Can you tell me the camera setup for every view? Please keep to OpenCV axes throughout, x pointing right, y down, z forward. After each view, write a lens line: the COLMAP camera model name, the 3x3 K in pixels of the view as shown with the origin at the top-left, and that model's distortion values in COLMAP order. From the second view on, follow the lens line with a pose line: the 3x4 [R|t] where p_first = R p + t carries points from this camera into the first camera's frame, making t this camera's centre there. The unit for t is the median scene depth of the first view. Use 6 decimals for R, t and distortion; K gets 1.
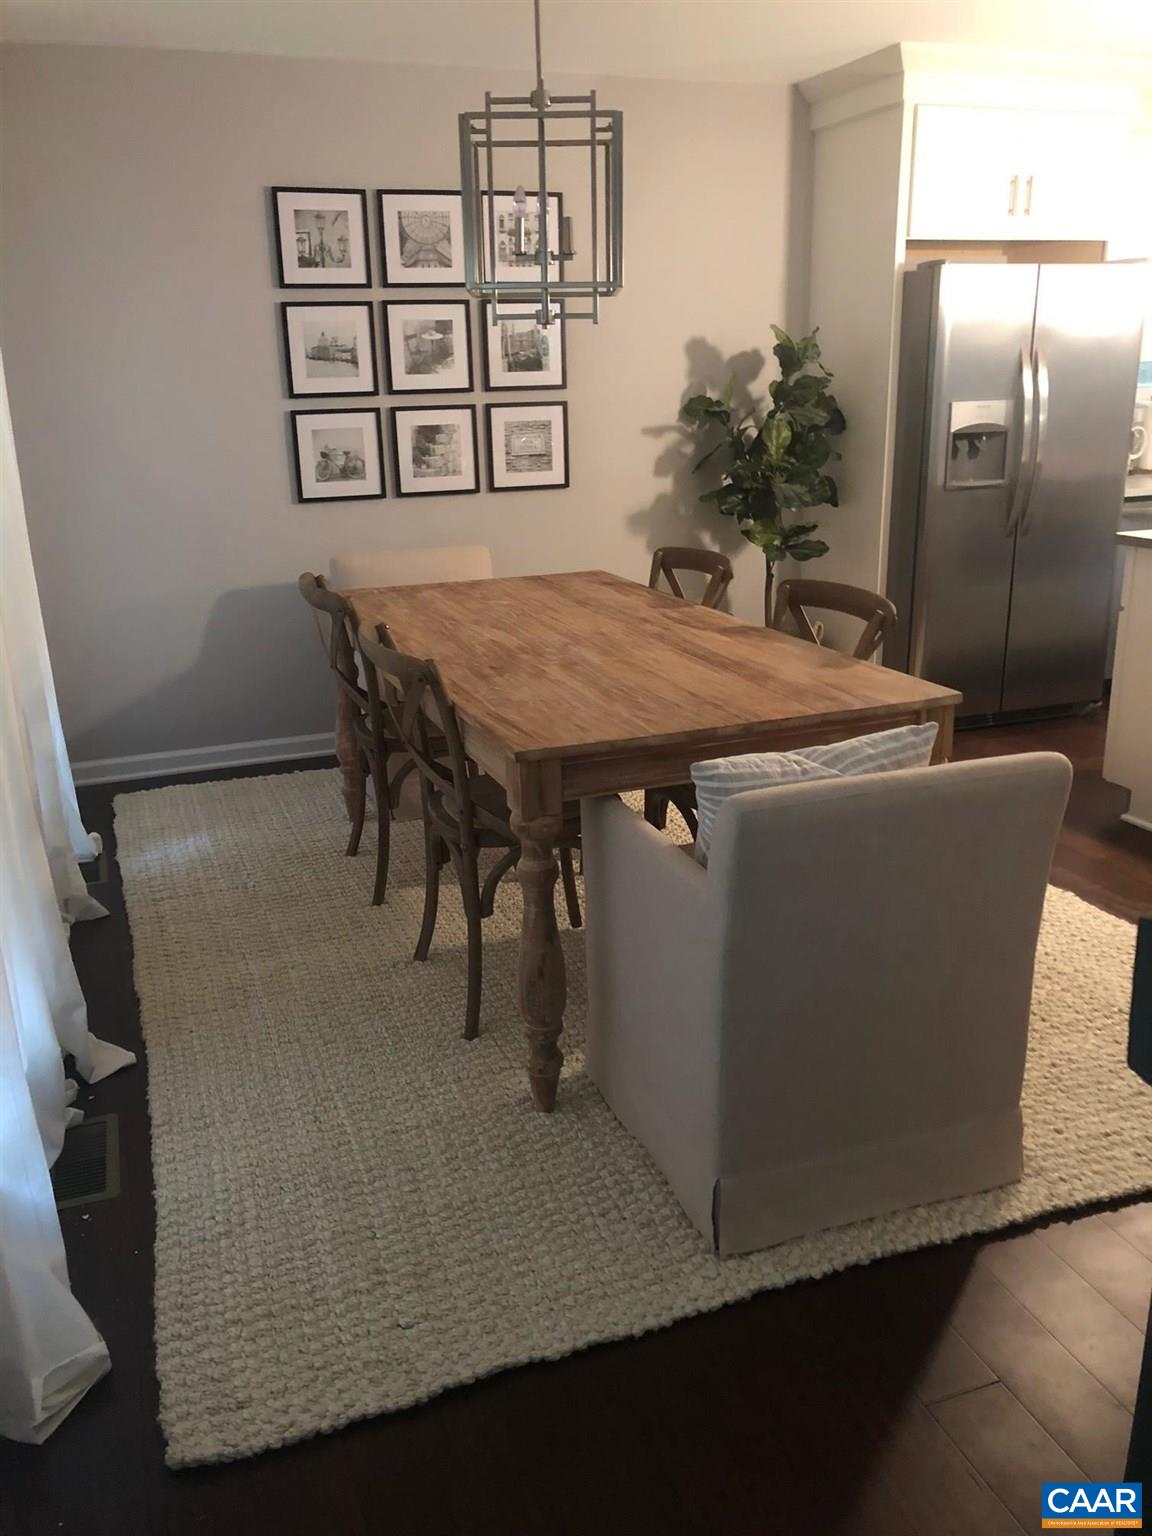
lens RADIAL K [[1263.9, 0, 572.9], [0, 1263.9, 766.1], [0, 0, 1]] dist [0.031842, 0.006987]
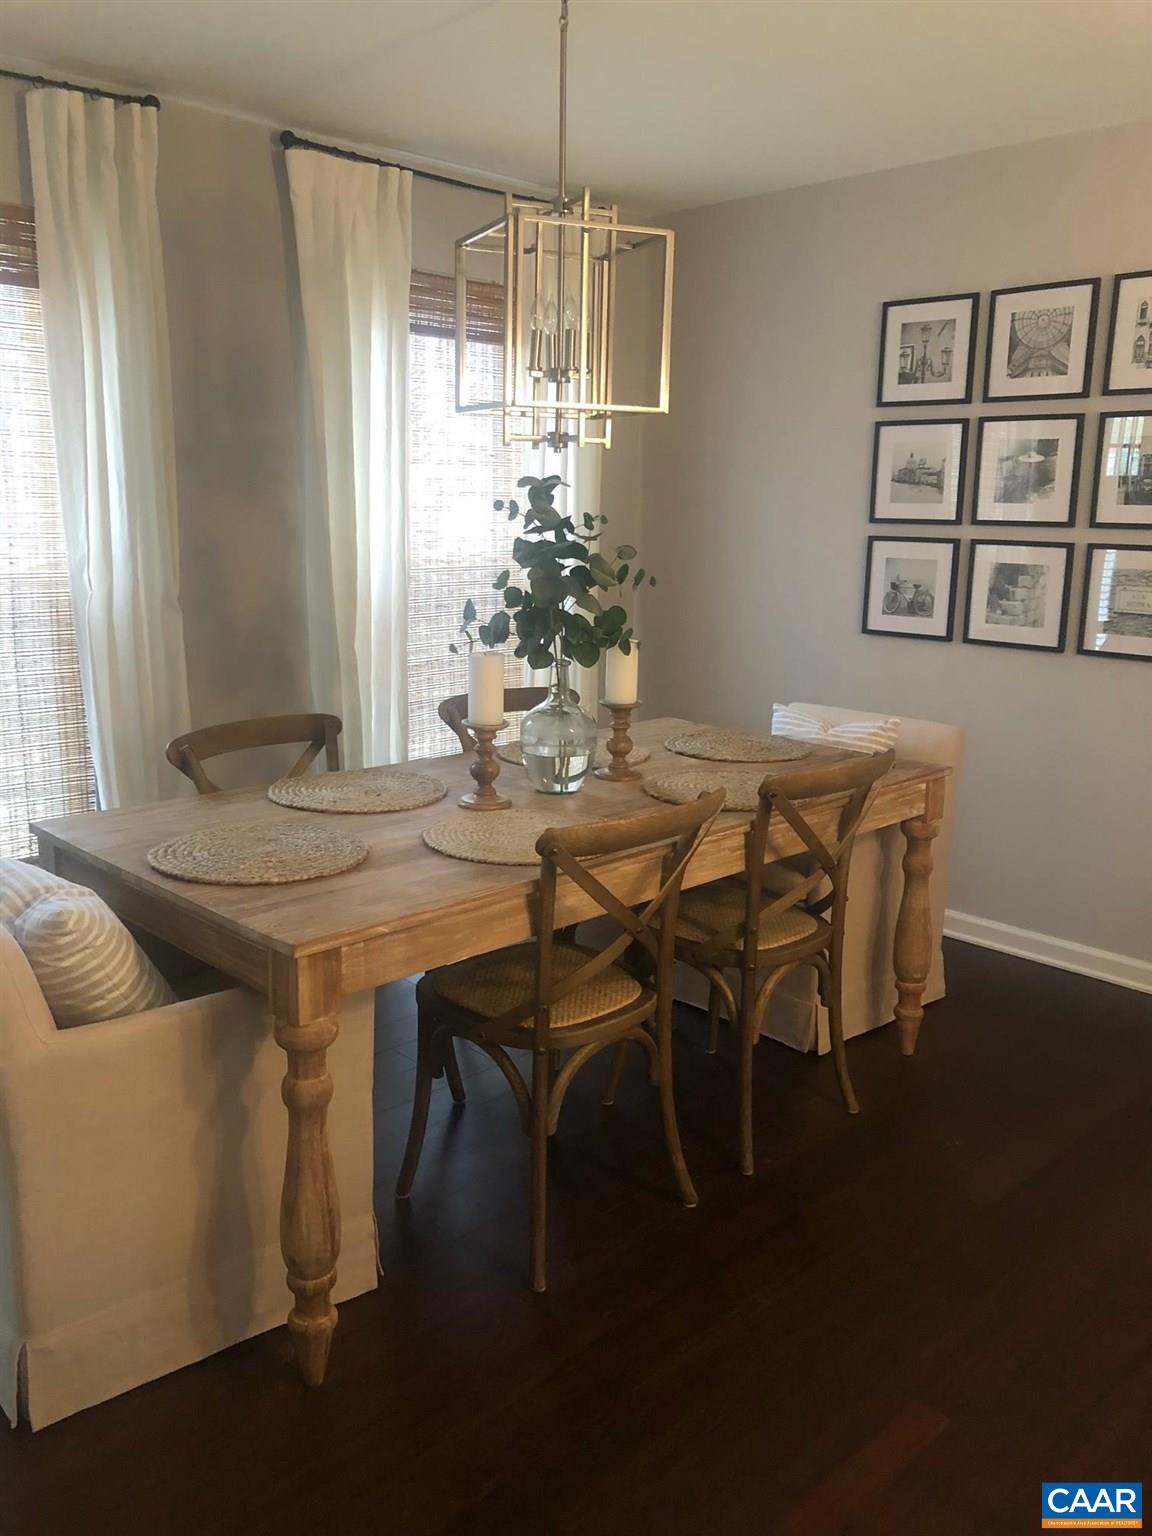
lens RADIAL K [[1263.9, 0, 604.7], [0, 1263.9, 768.7], [0, 0, 1]] dist [0.031842, 0.006987]
pose [[0.454814, 0.227084, -0.861149, 0.513910], [-0.287319, 0.952656, 0.099468, -0.151454], [0.842966, 0.202185, 0.498527, 0.402862]]
